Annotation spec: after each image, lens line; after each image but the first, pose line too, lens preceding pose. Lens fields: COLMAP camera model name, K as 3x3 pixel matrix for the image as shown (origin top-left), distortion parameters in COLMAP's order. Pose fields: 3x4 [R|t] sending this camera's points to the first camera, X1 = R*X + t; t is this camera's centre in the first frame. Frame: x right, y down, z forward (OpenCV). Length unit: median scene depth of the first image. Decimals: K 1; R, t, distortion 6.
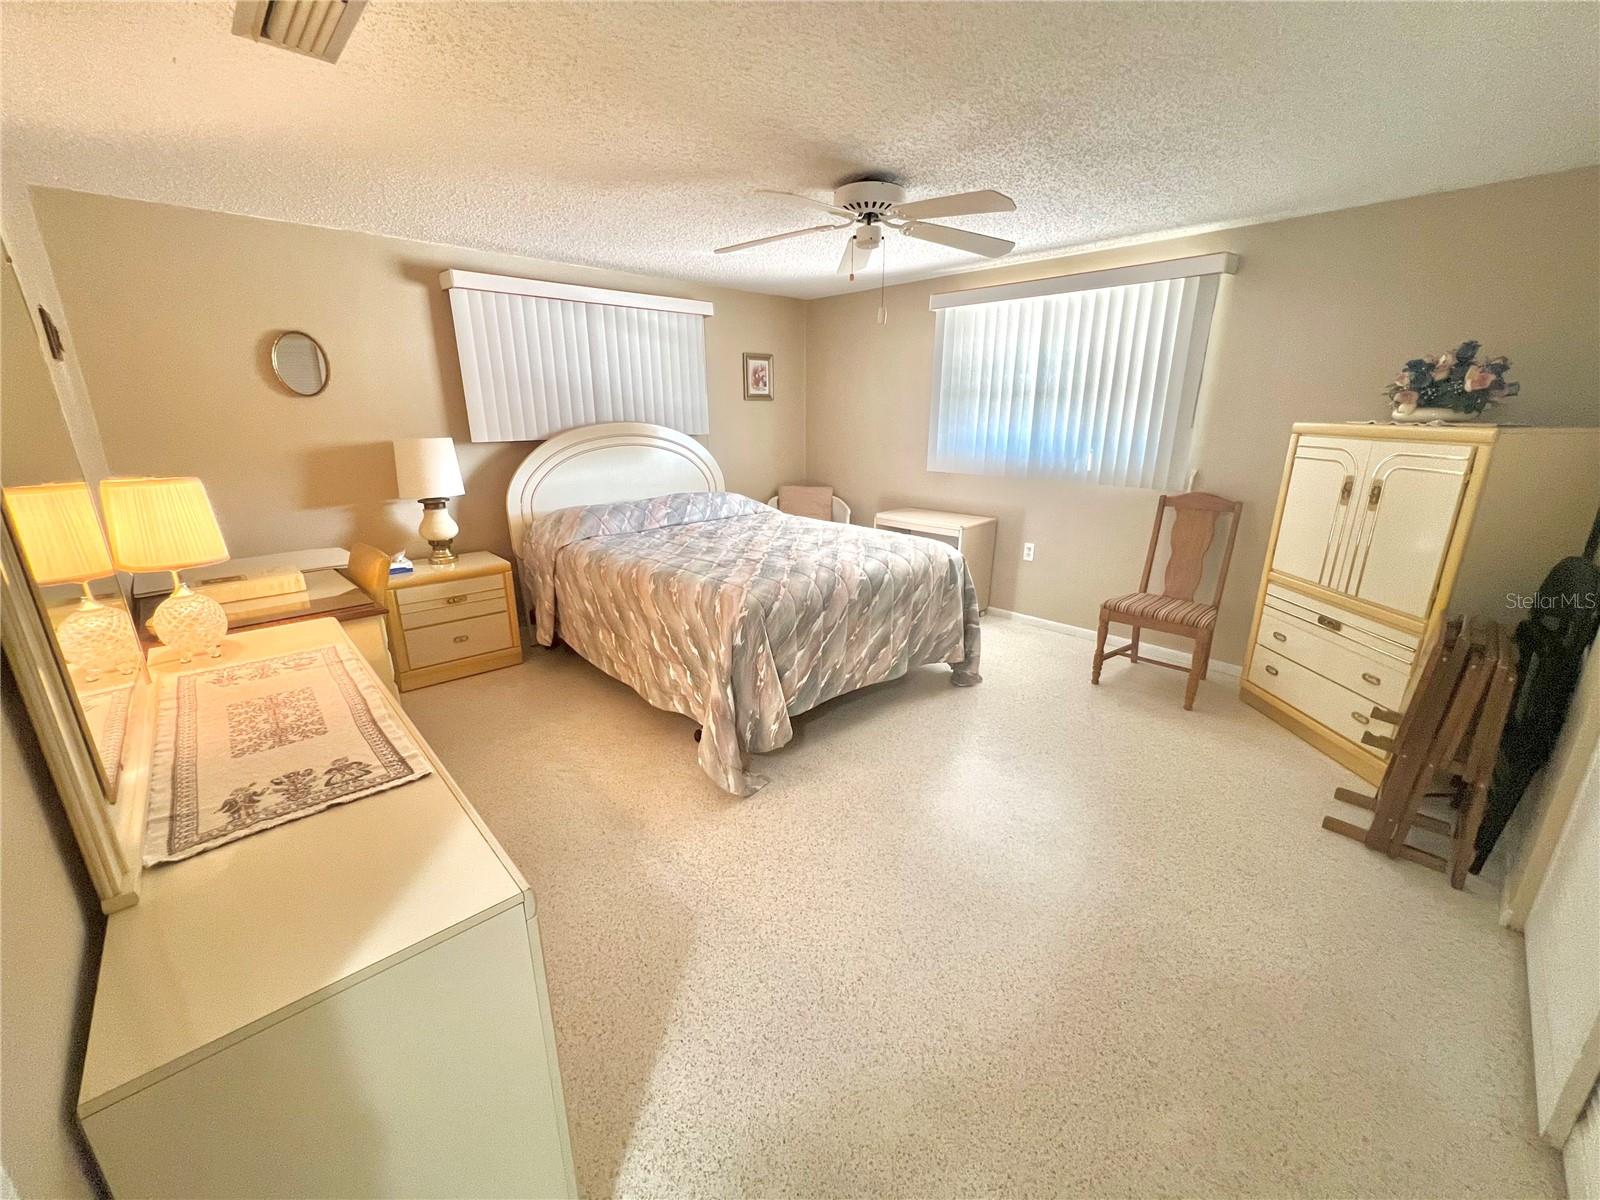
lens RADIAL K [[645.7, 0, 798.8], [0, 645.7, 600.3], [0, 0, 1]] dist [-0.003549, -0.000141]
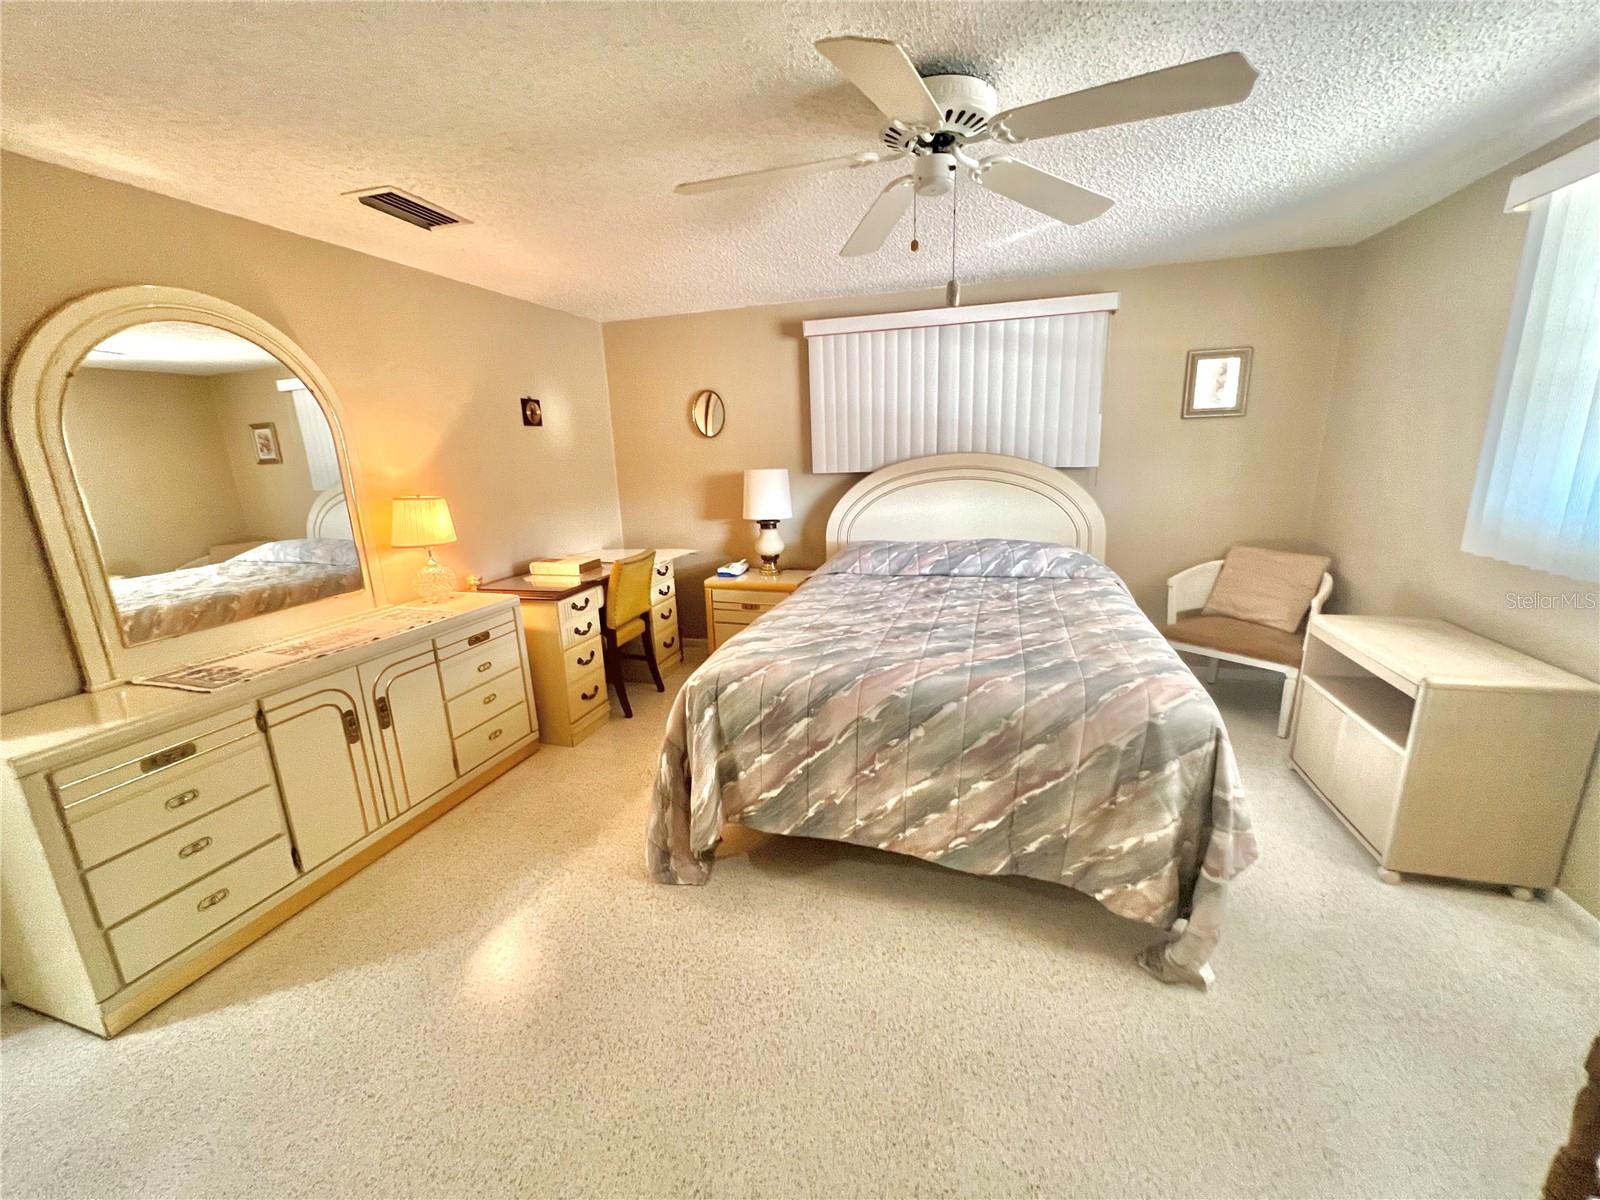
lens RADIAL K [[642.8, 0, 792.1], [0, 642.8, 598.9], [0, 0, 1]] dist [-0.002434, 0.000075]
pose [[0.495264, 0.190353, -0.847632, 0.556928], [-0.214003, 0.972365, 0.093324, -0.159663], [0.841972, 0.135175, 0.522313, 0.518512]]
